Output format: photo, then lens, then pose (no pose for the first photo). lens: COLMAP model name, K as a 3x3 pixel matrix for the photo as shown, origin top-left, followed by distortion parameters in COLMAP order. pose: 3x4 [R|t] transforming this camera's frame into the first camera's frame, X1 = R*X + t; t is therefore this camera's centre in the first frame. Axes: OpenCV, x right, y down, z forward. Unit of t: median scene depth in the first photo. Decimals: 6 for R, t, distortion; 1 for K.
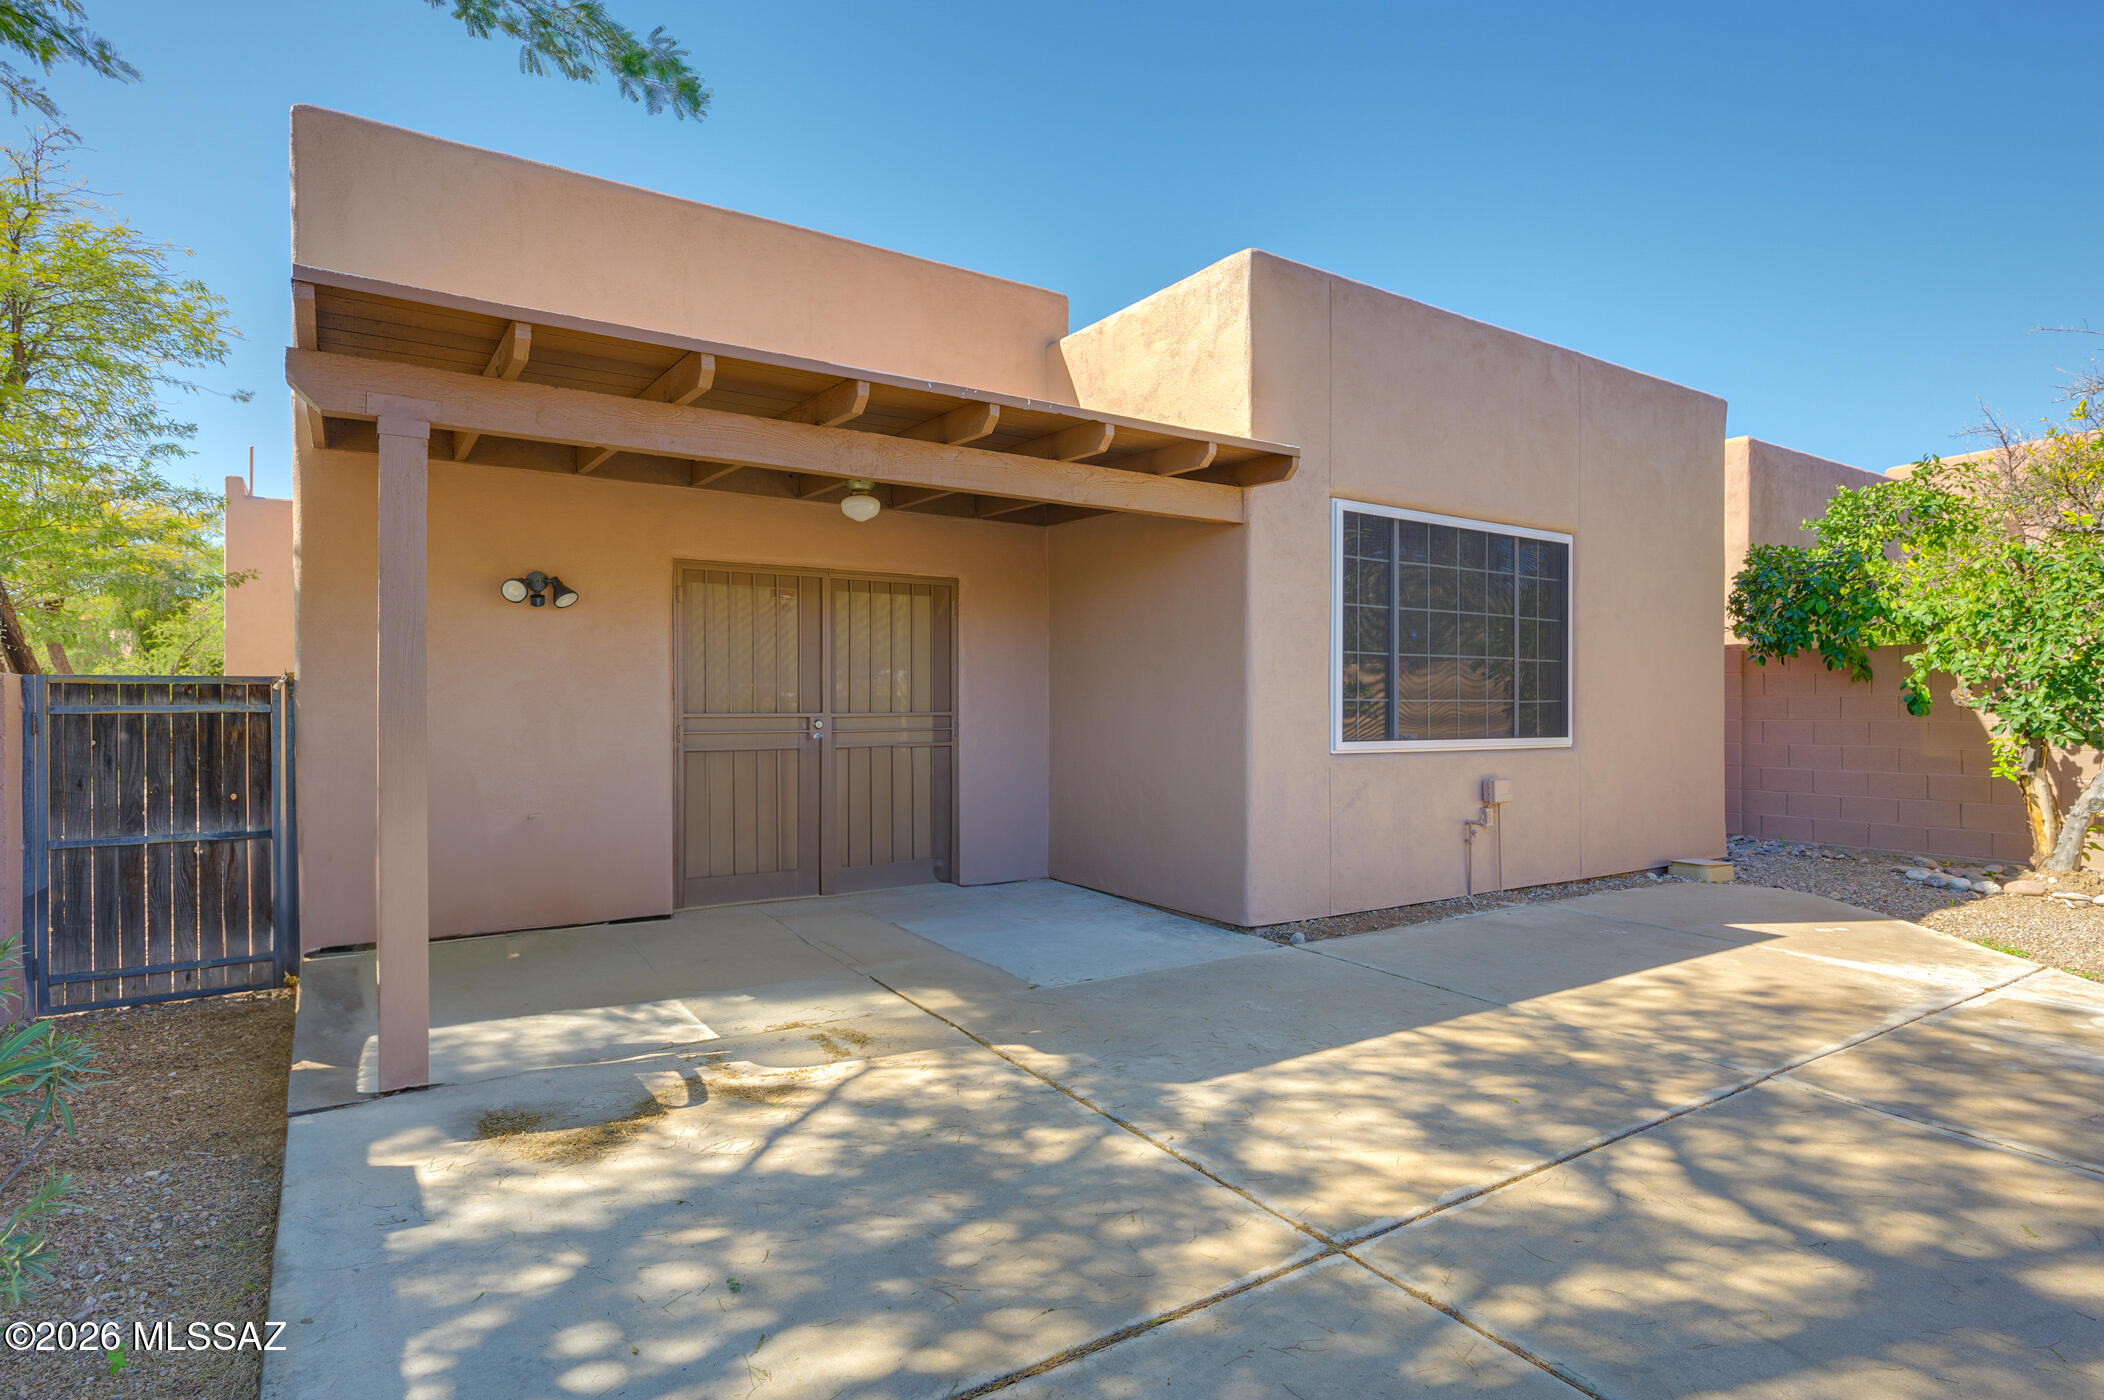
lens RADIAL K [[1092.4, 0, 1059.5], [0, 1092.4, 705.8], [0, 0, 1]] dist [-0.002393, 0.000593]
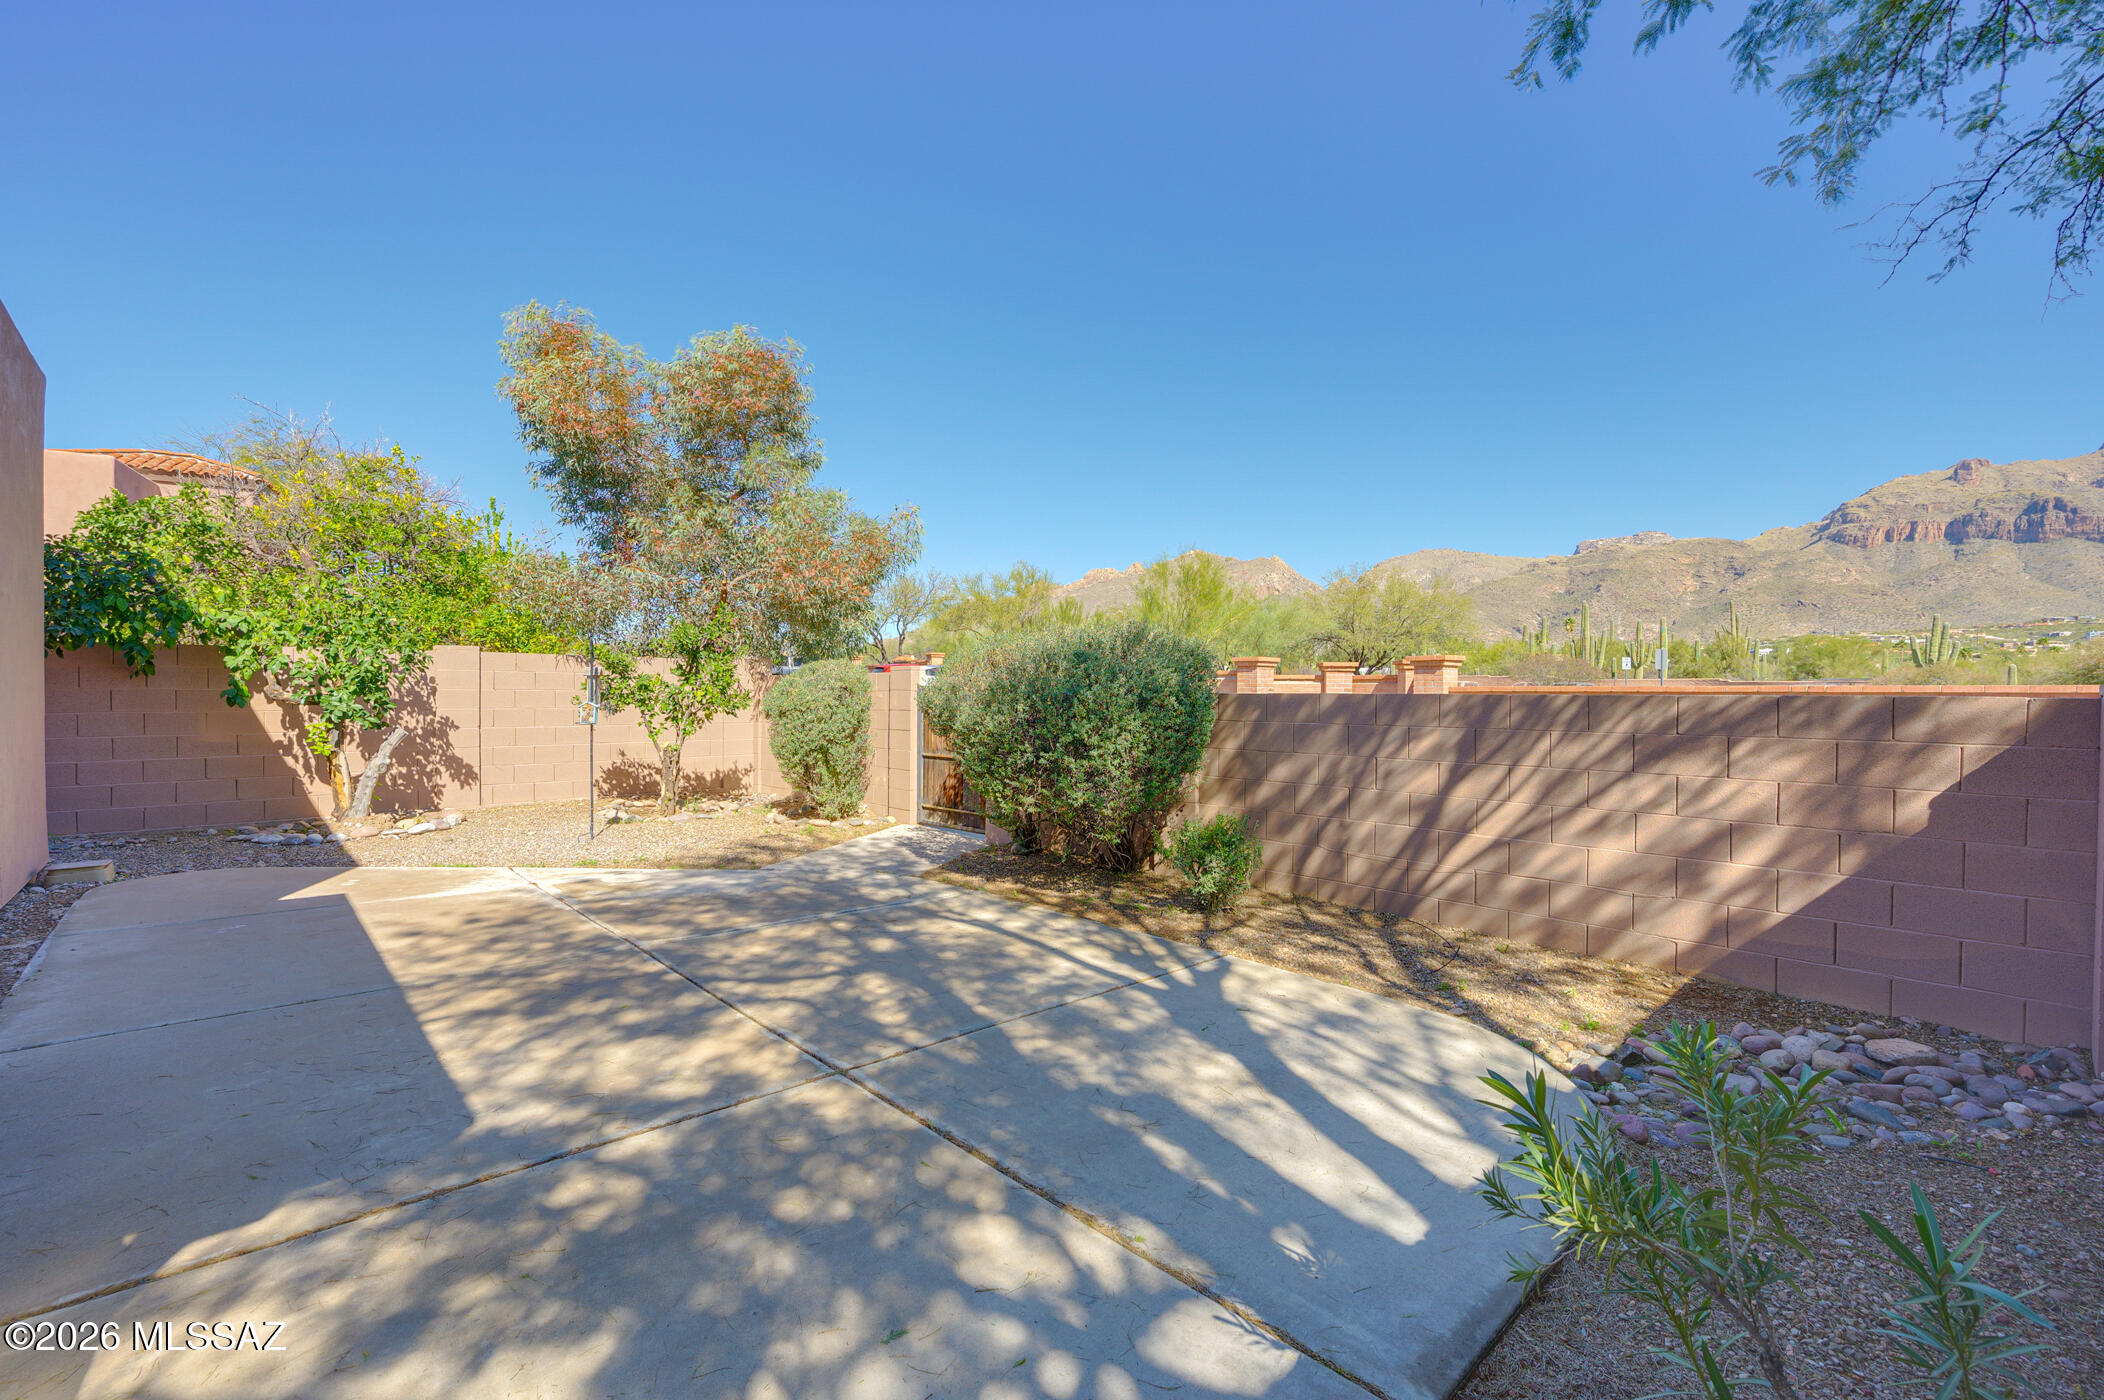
lens RADIAL K [[892.7, 0, 1047.7], [0, 892.7, 697.7], [0, 0, 1]] dist [-0.000318, 0.000248]
pose [[-0.167740, -0.006230, 0.985812, -0.619082], [-0.000101, 0.999980, 0.006303, -0.016019], [-0.985831, 0.000957, -0.167738, 0.567981]]
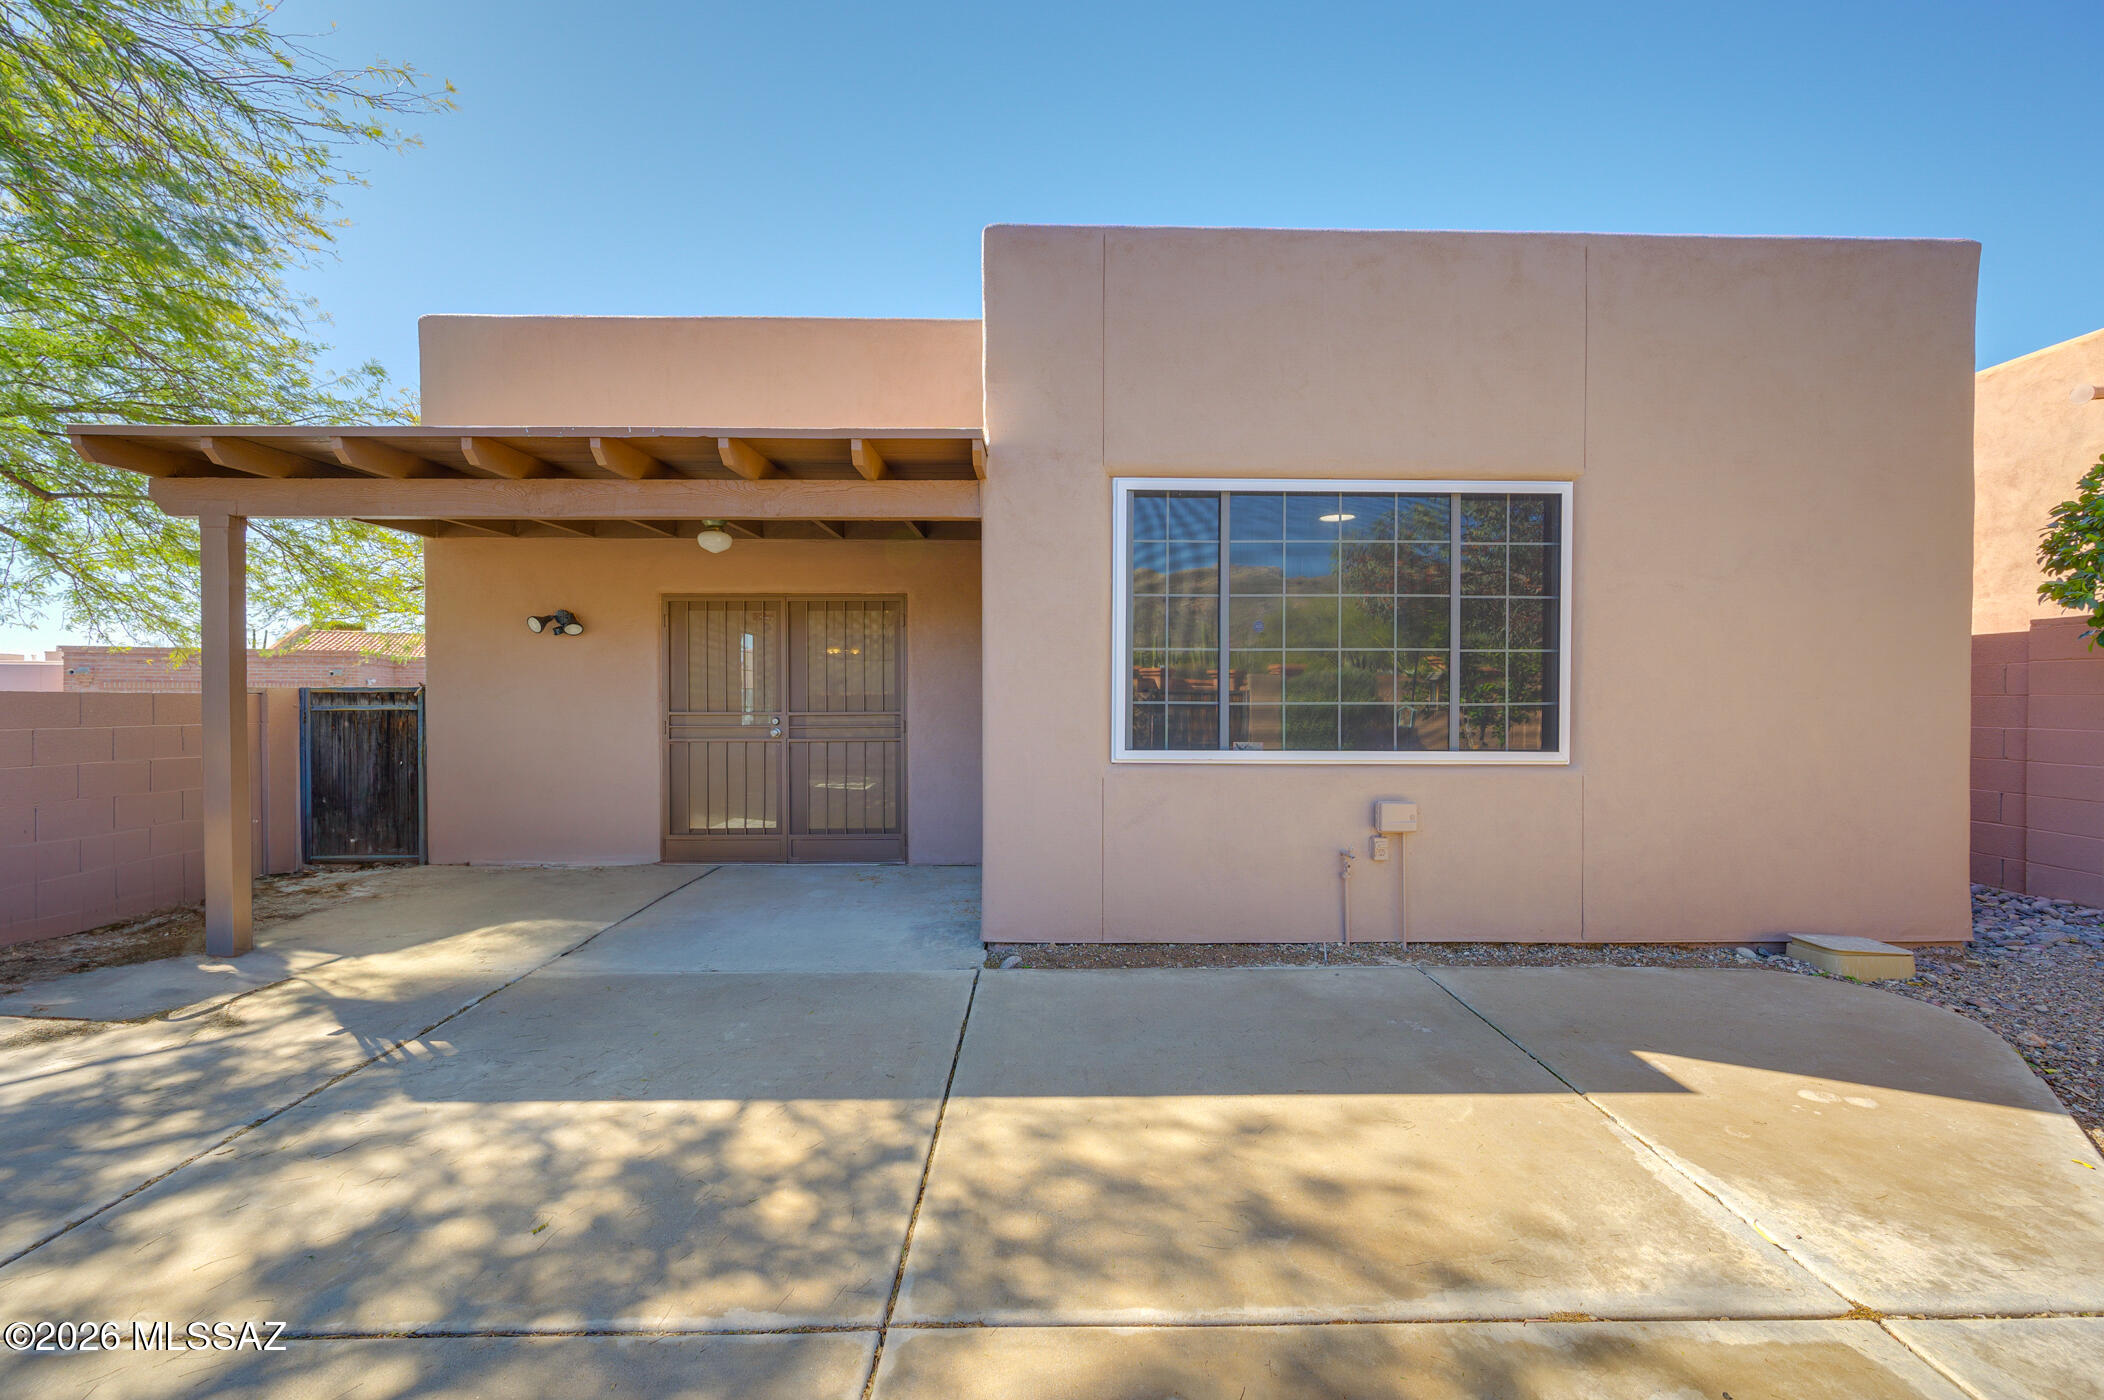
lens RADIAL K [[841.9, 0, 1055.5], [0, 841.9, 704.0], [0, 0, 1]] dist [-0.000547, -0.000728]
pose [[0.844110, 0.003884, -0.536155, 0.884061], [-0.000924, 0.999983, 0.005789, -0.012801], [0.536168, -0.004391, 0.844100, 0.595389]]
